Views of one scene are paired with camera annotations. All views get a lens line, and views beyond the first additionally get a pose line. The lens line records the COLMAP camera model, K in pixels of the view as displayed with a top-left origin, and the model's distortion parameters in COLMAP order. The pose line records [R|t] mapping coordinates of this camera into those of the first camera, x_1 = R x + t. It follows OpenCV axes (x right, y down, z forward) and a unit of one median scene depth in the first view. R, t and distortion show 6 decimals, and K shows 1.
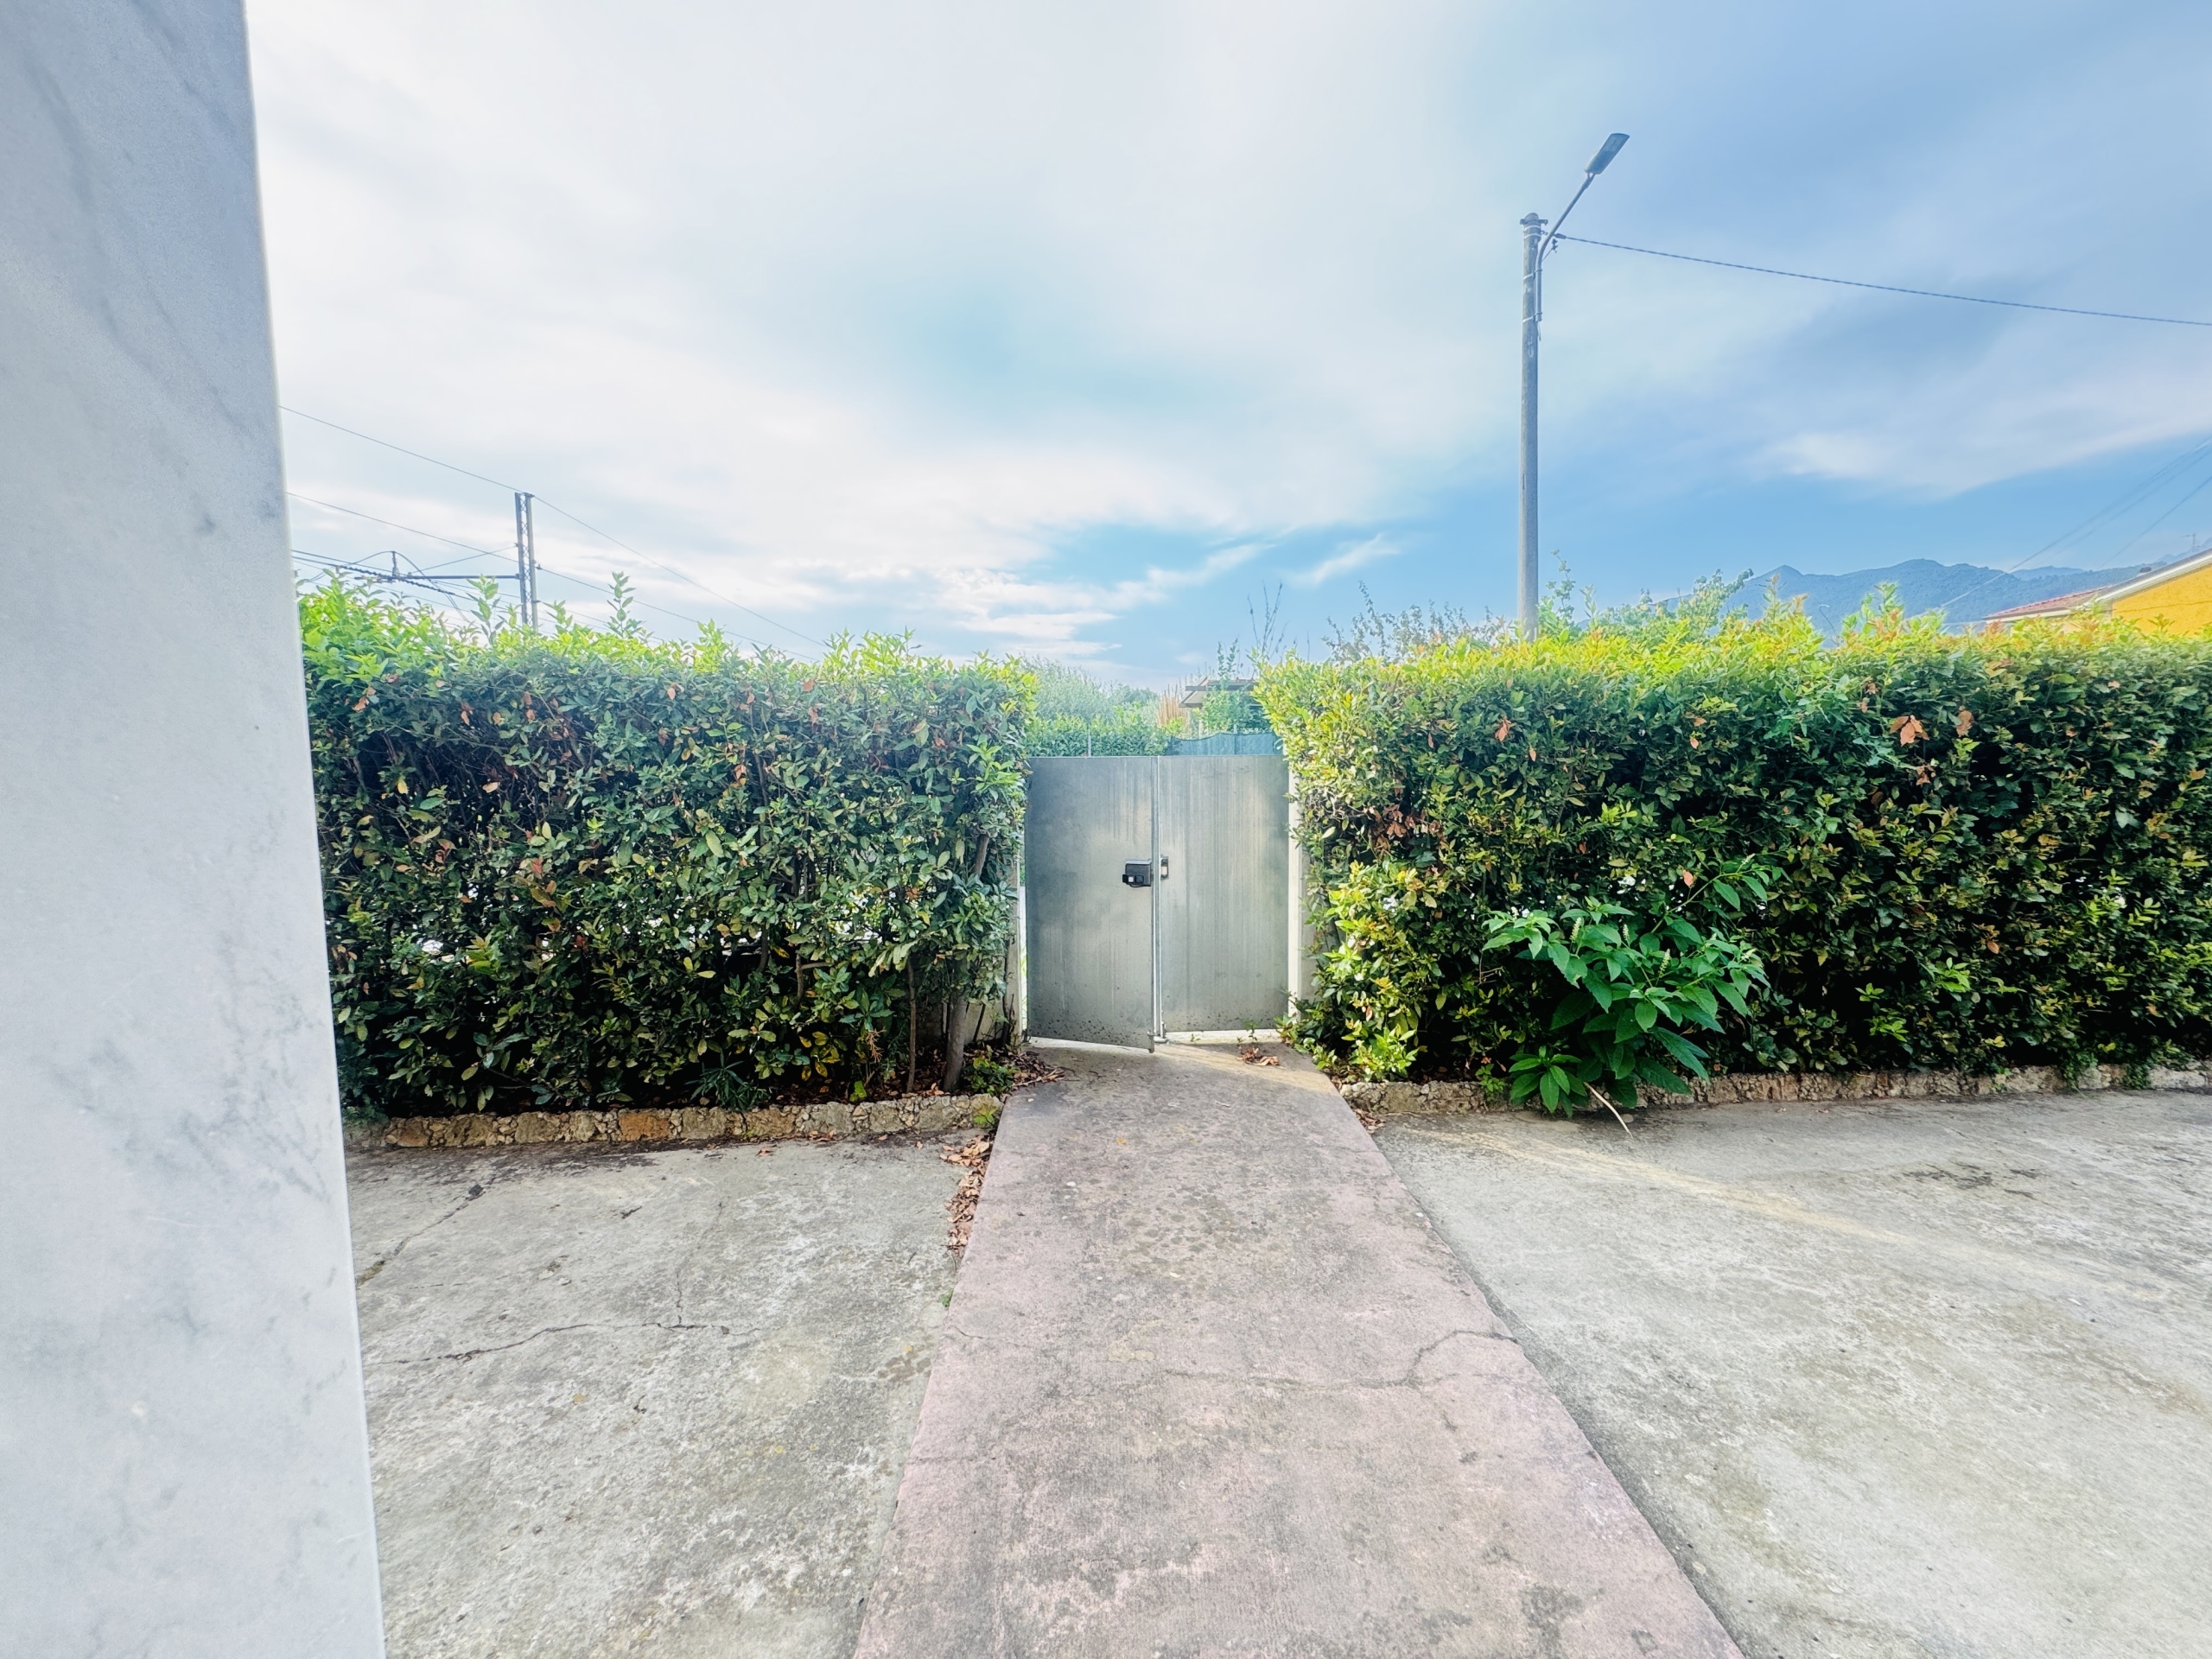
lens RADIAL K [[886.4, 0, 1104.7], [0, 886.4, 826.7], [0, 0, 1]] dist [-0.002987, 0.000546]
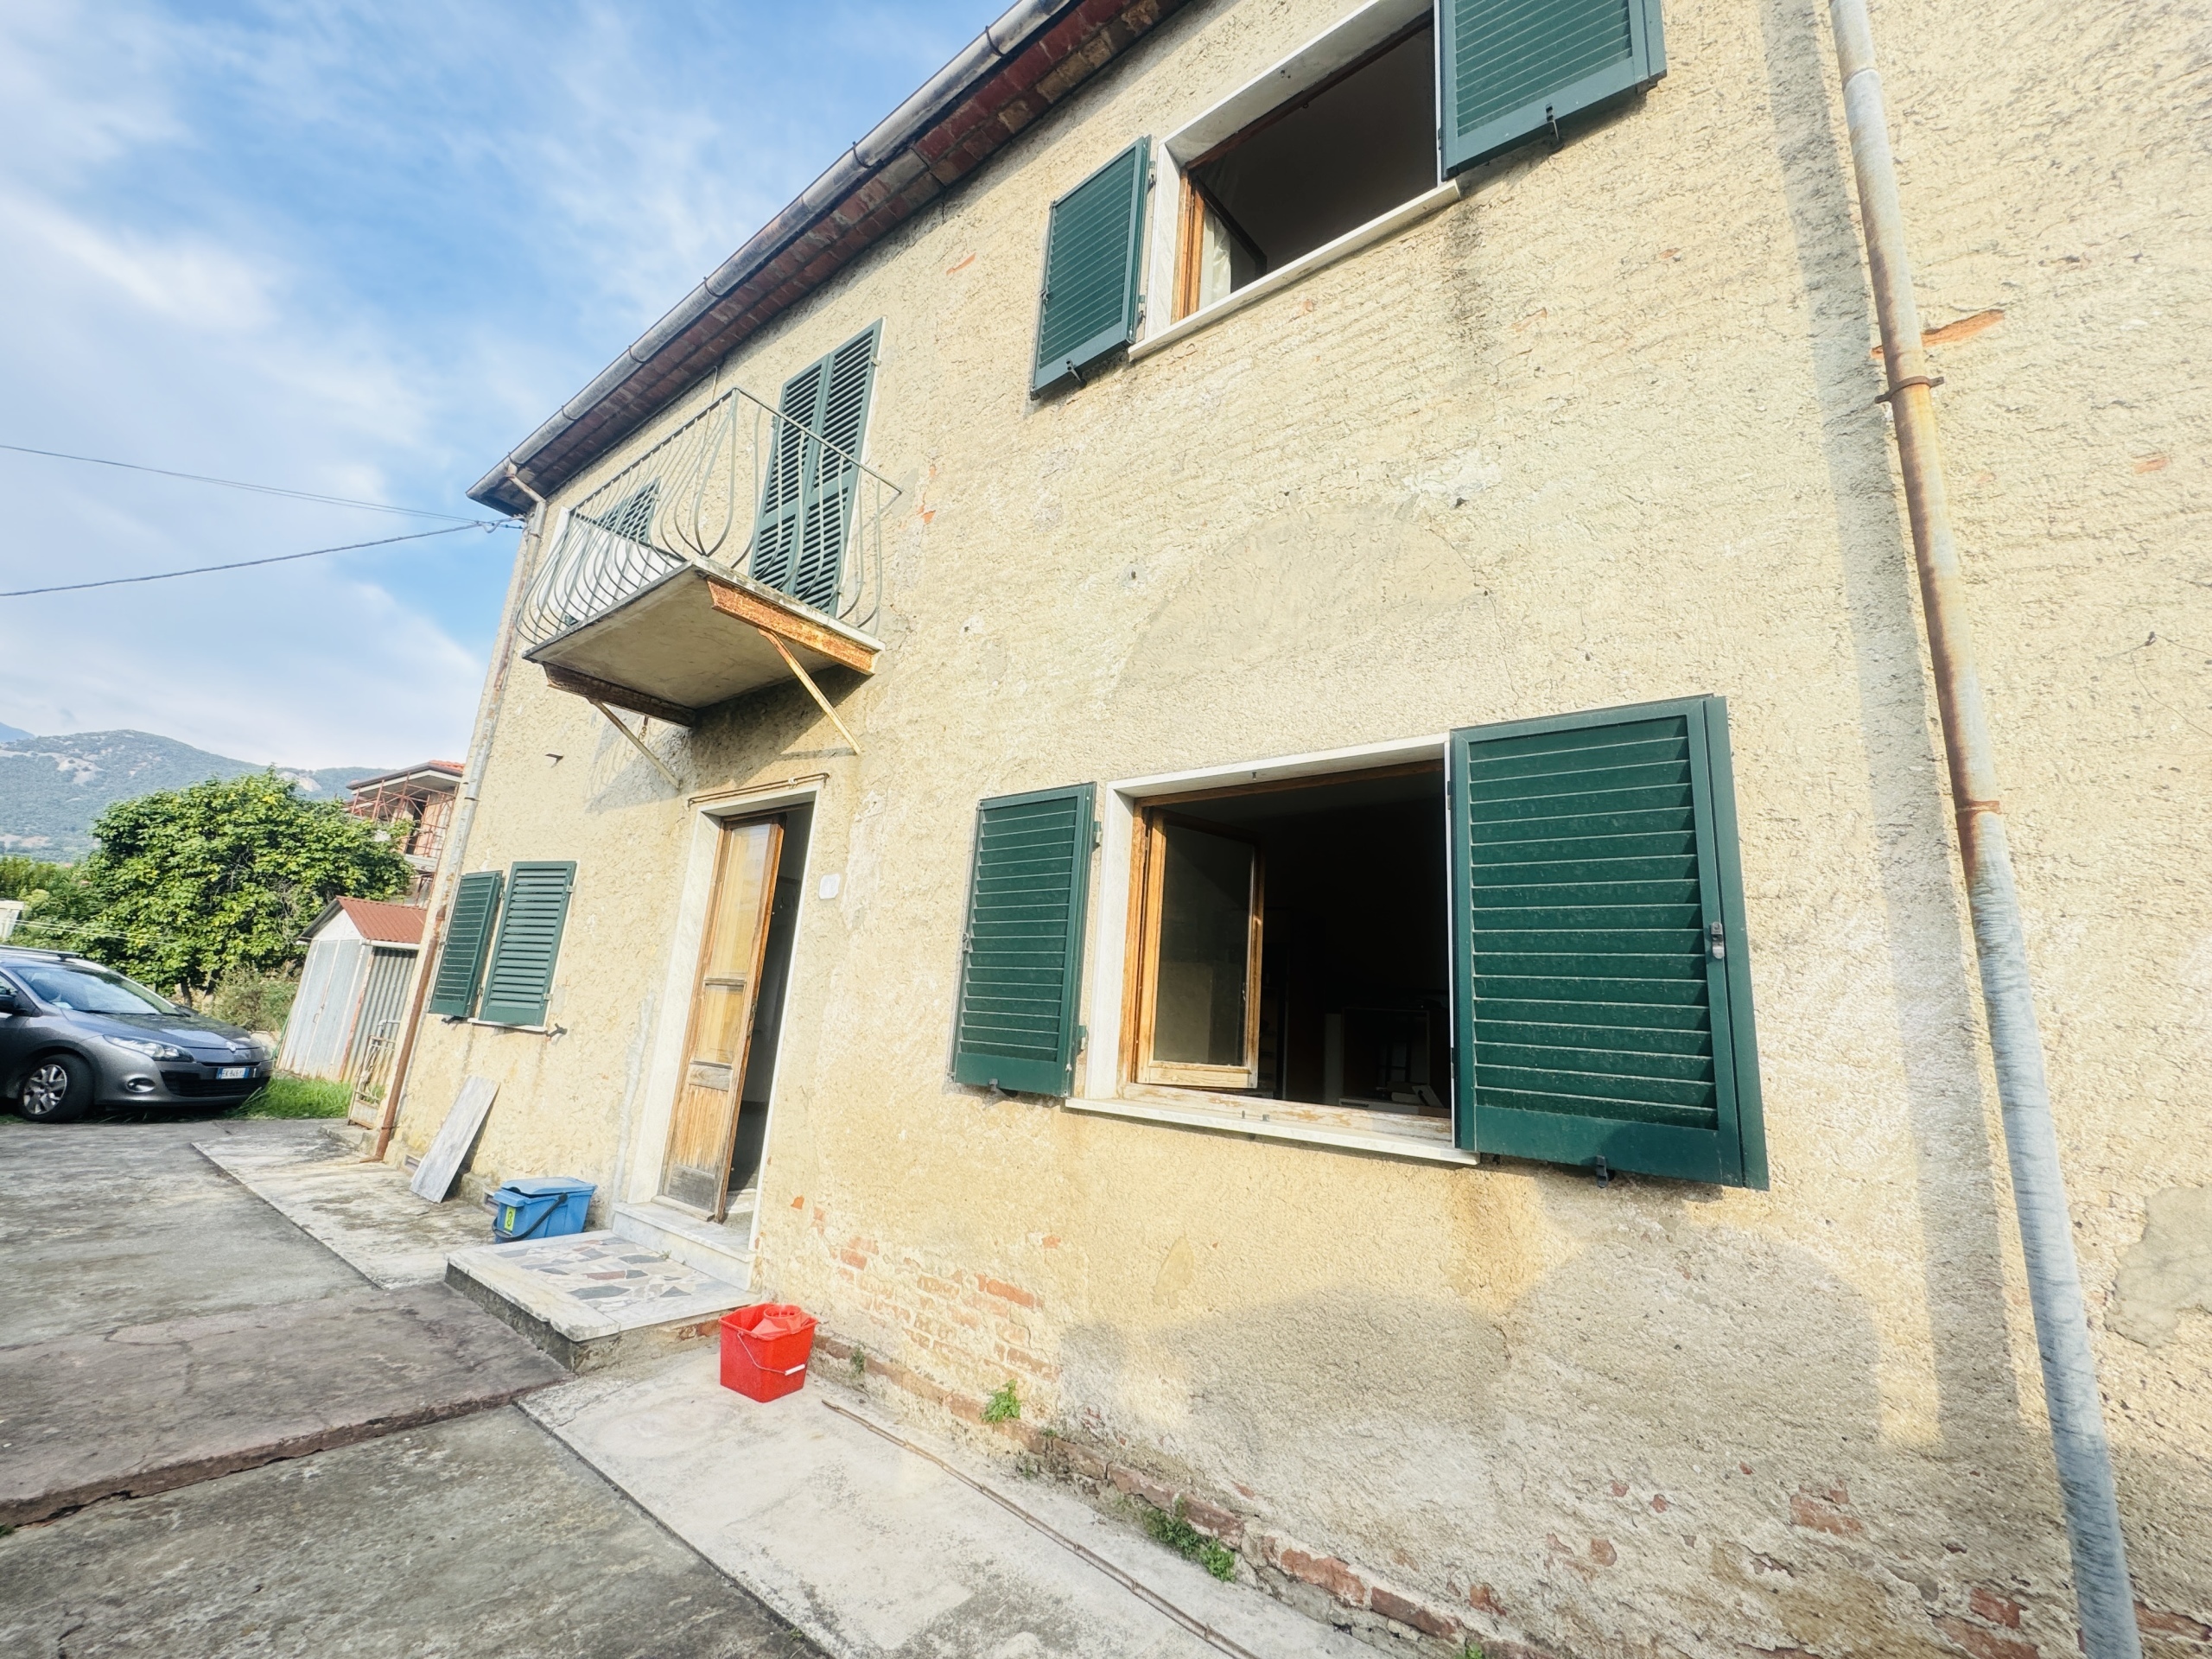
lens RADIAL K [[886.4, 0, 1104.7], [0, 886.4, 826.7], [0, 0, 1]] dist [-0.002987, 0.000546]
pose [[-0.779225, 0.095552, 0.619417, -2.031737], [-0.014394, 0.985321, -0.170104, -0.038154], [-0.626579, -0.141465, -0.766412, 1.323538]]
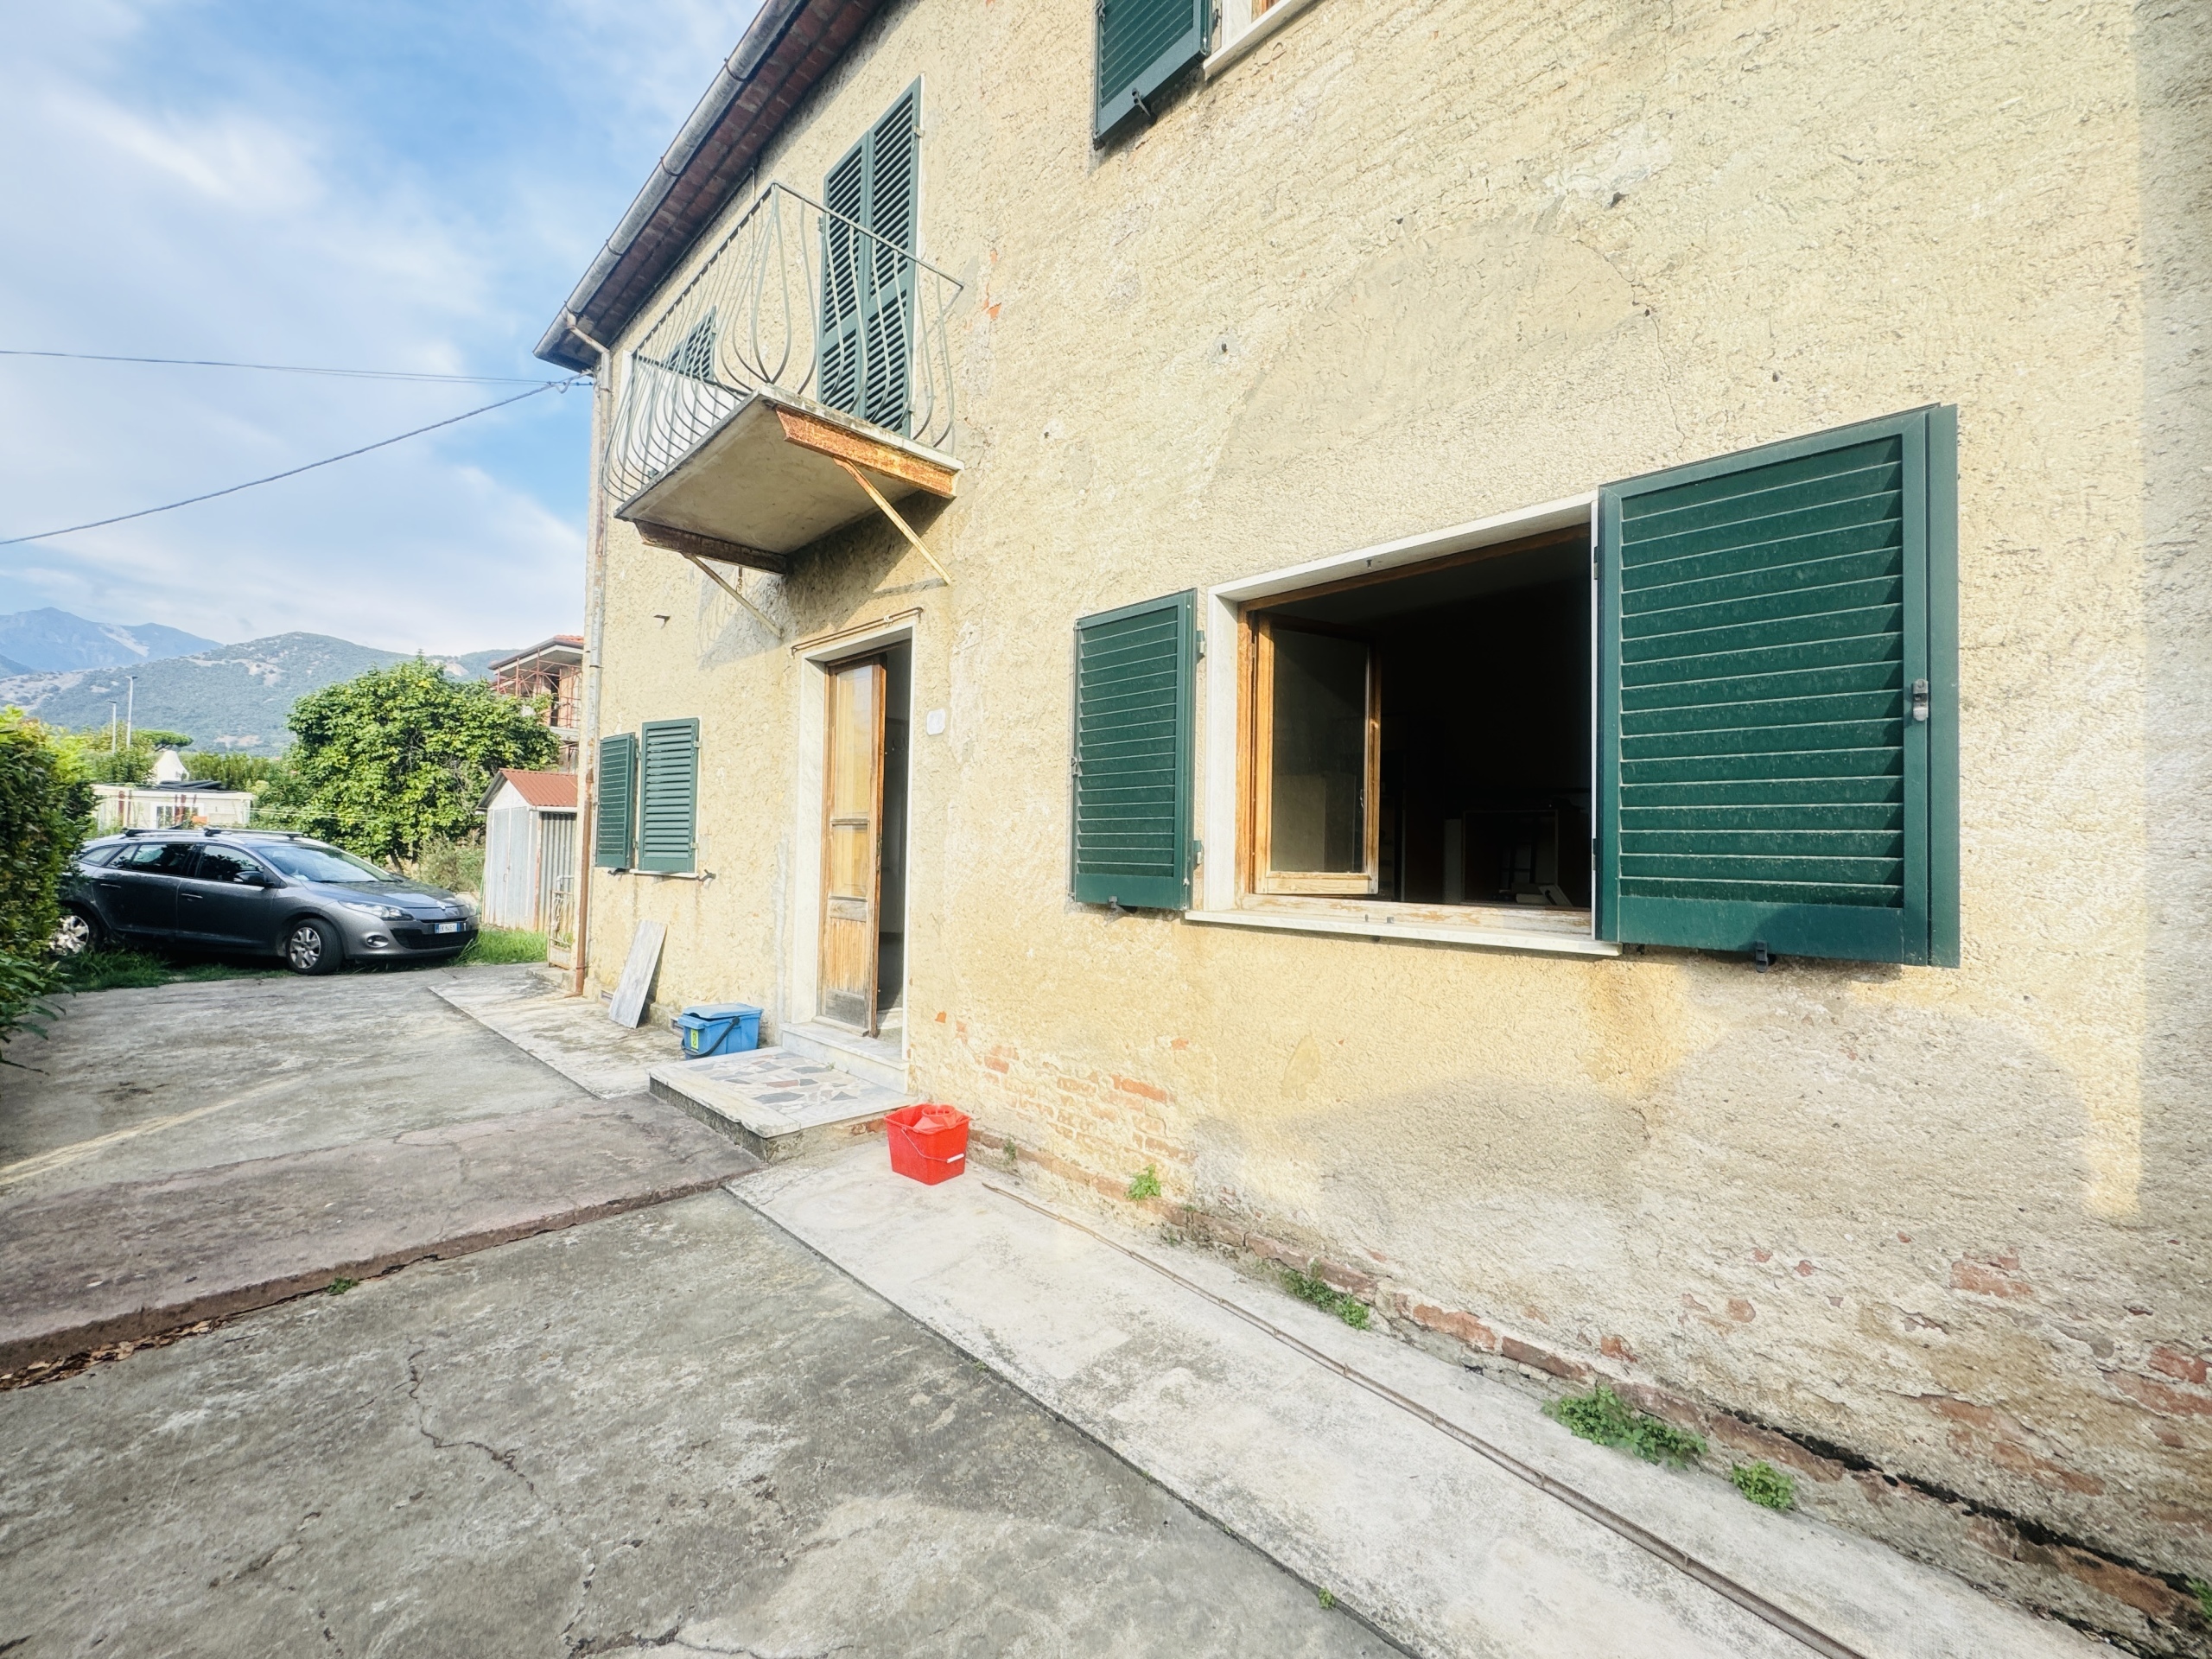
lens RADIAL K [[886.4, 0, 1104.7], [0, 886.4, 826.7], [0, 0, 1]] dist [-0.002987, 0.000546]
pose [[-0.697608, 0.016694, 0.716285, -2.003861], [0.045085, 0.998770, 0.020631, -0.022426], [-0.715060, 0.046686, -0.697503, 1.303999]]
